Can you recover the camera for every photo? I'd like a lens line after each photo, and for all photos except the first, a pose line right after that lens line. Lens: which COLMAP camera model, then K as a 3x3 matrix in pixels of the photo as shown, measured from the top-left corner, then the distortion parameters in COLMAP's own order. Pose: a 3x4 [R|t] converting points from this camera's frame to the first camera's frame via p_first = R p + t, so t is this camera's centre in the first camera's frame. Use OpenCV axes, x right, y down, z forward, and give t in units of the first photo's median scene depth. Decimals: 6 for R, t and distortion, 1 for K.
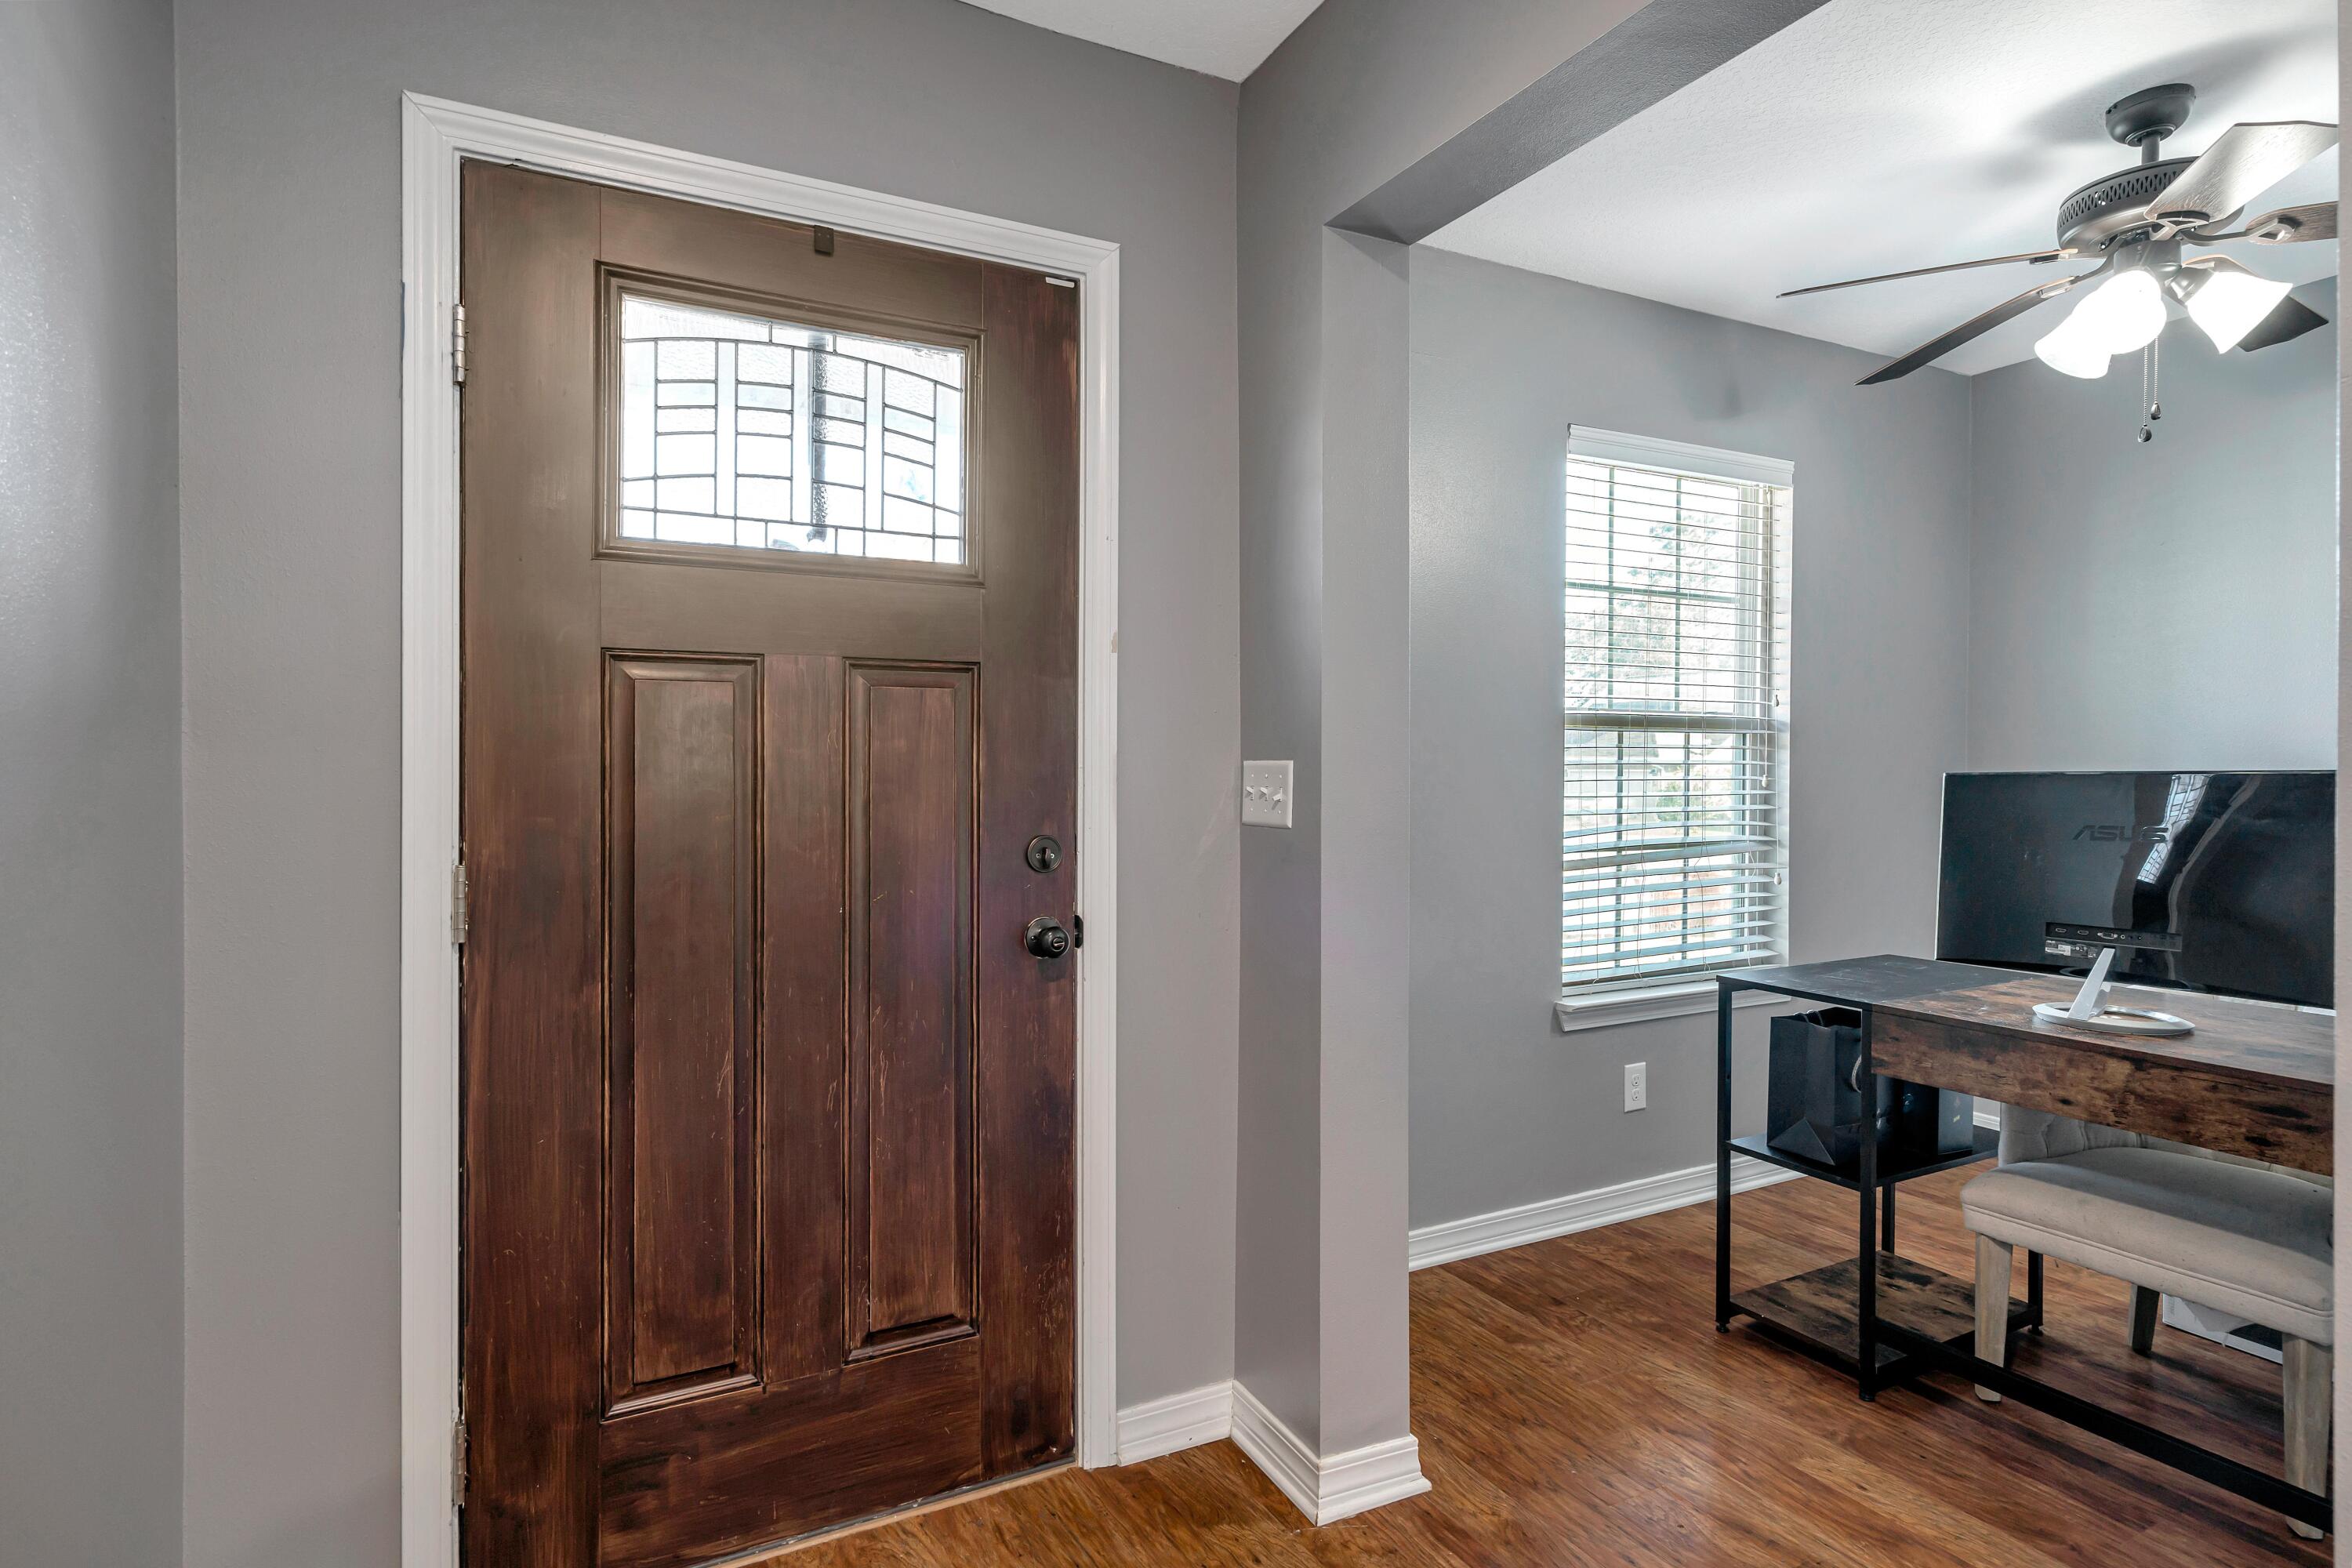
lens RADIAL K [[1230.5, 0, 1173.0], [0, 1230.5, 785.7], [0, 0, 1]] dist [0.002038, 0.001039]
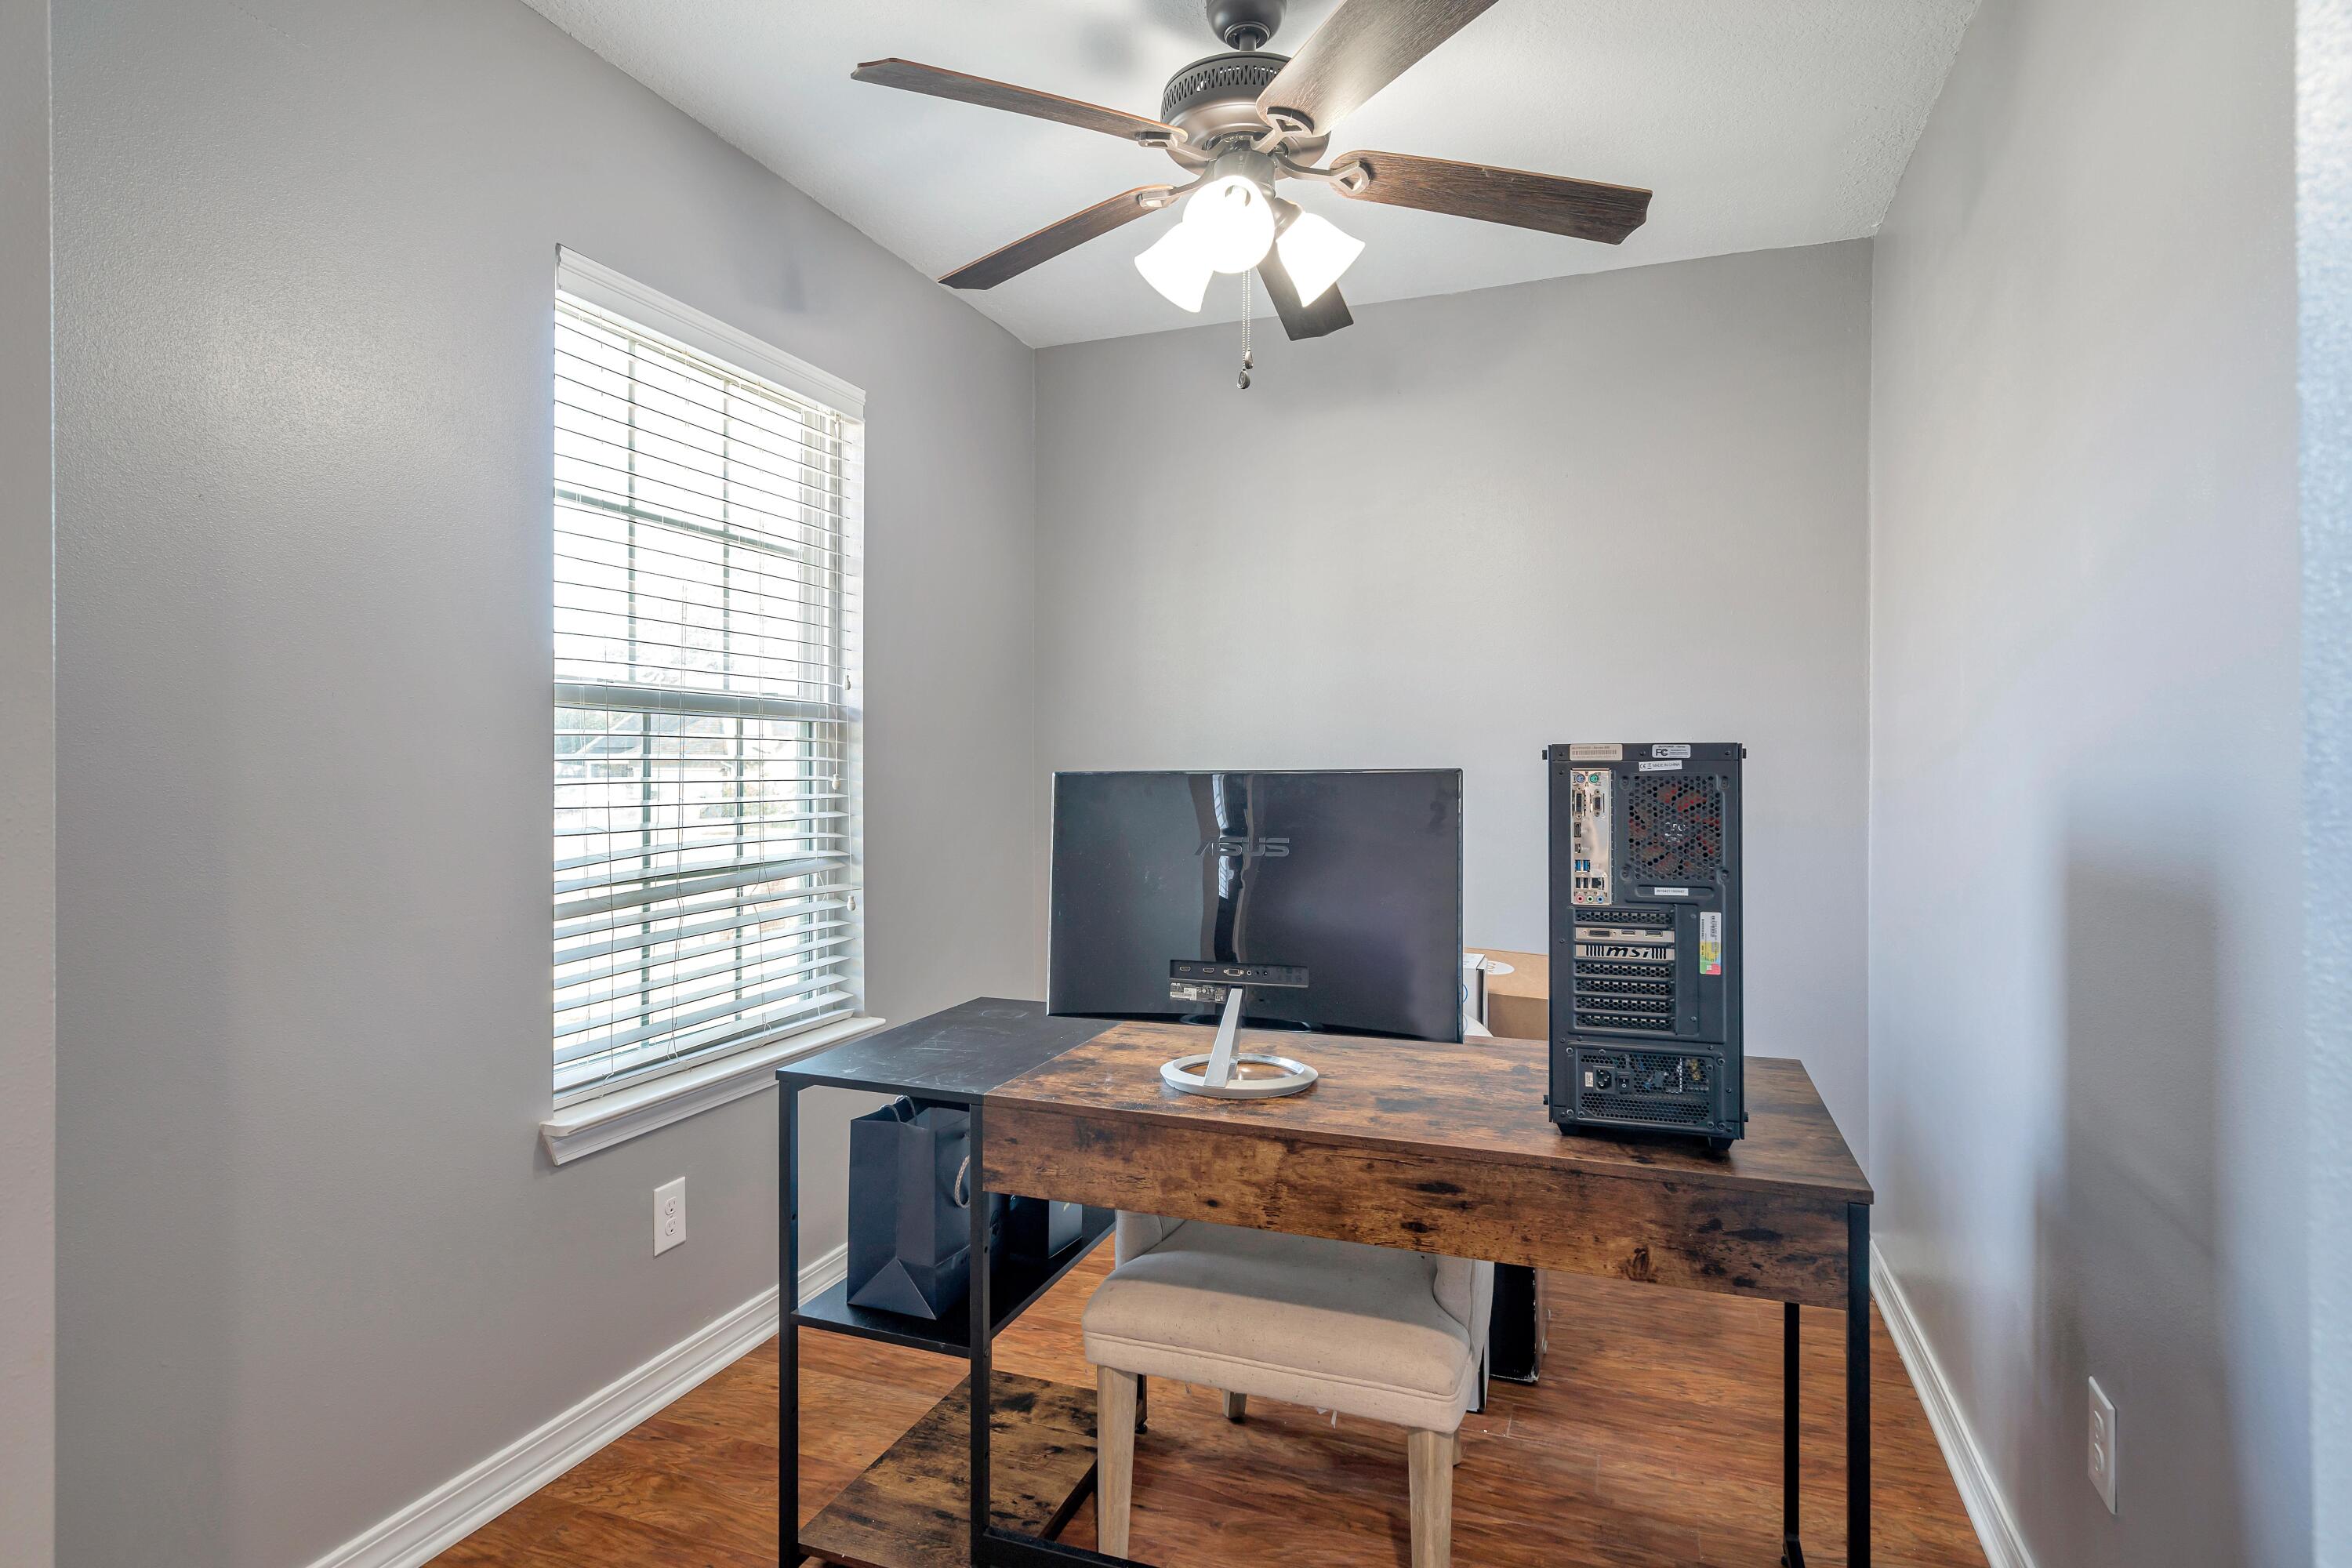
lens RADIAL K [[1230.5, 0, 1173.0], [0, 1230.5, 785.7], [0, 0, 1]] dist [0.002038, 0.001039]
pose [[0.751301, -0.009791, 0.659887, 0.131567], [0.008519, 0.999951, 0.005138, -0.004217], [-0.659905, 0.001761, 0.751347, 0.284104]]
